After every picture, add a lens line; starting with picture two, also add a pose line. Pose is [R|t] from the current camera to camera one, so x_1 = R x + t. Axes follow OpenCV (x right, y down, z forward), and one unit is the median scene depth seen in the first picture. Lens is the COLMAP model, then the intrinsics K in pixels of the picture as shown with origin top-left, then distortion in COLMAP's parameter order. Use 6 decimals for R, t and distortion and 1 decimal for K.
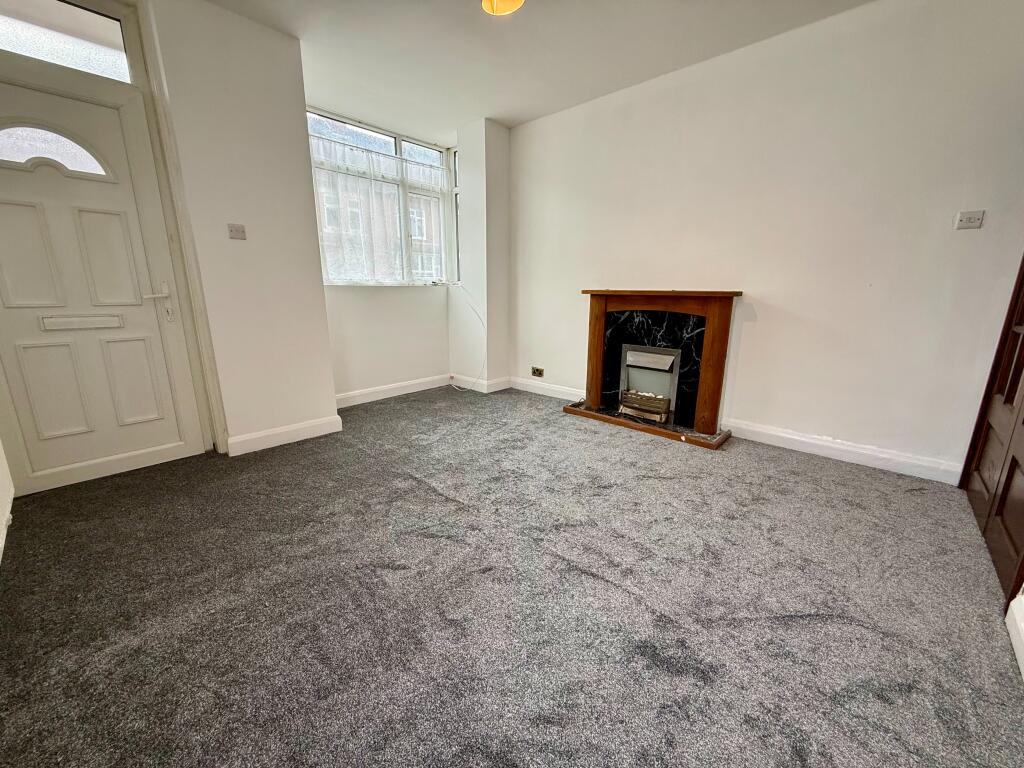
lens RADIAL K [[410.4, 0, 511.2], [0, 410.4, 383.7], [0, 0, 1]] dist [0.000601, -0.000003]
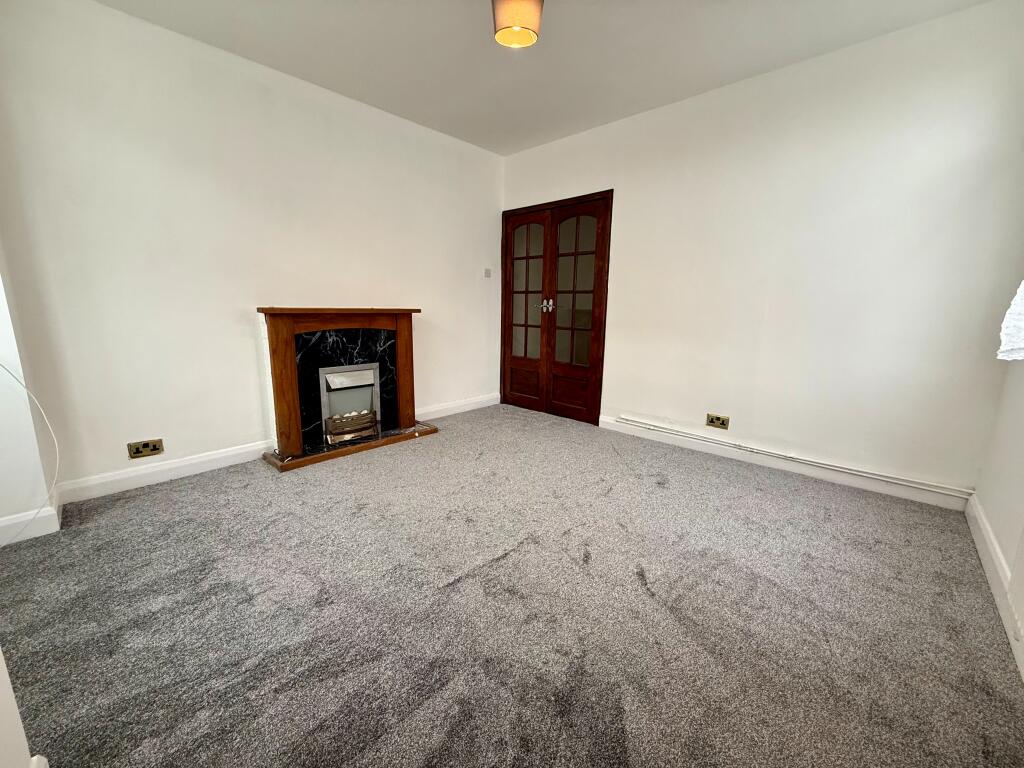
lens RADIAL K [[410.4, 0, 509.4], [0, 410.4, 385.0], [0, 0, 1]] dist [0.000601, -0.000003]
pose [[0.017052, -0.194838, 0.980687, -0.615509], [0.214930, 0.958615, 0.186715, -0.144910], [-0.976481, 0.207595, 0.058222, 0.579291]]
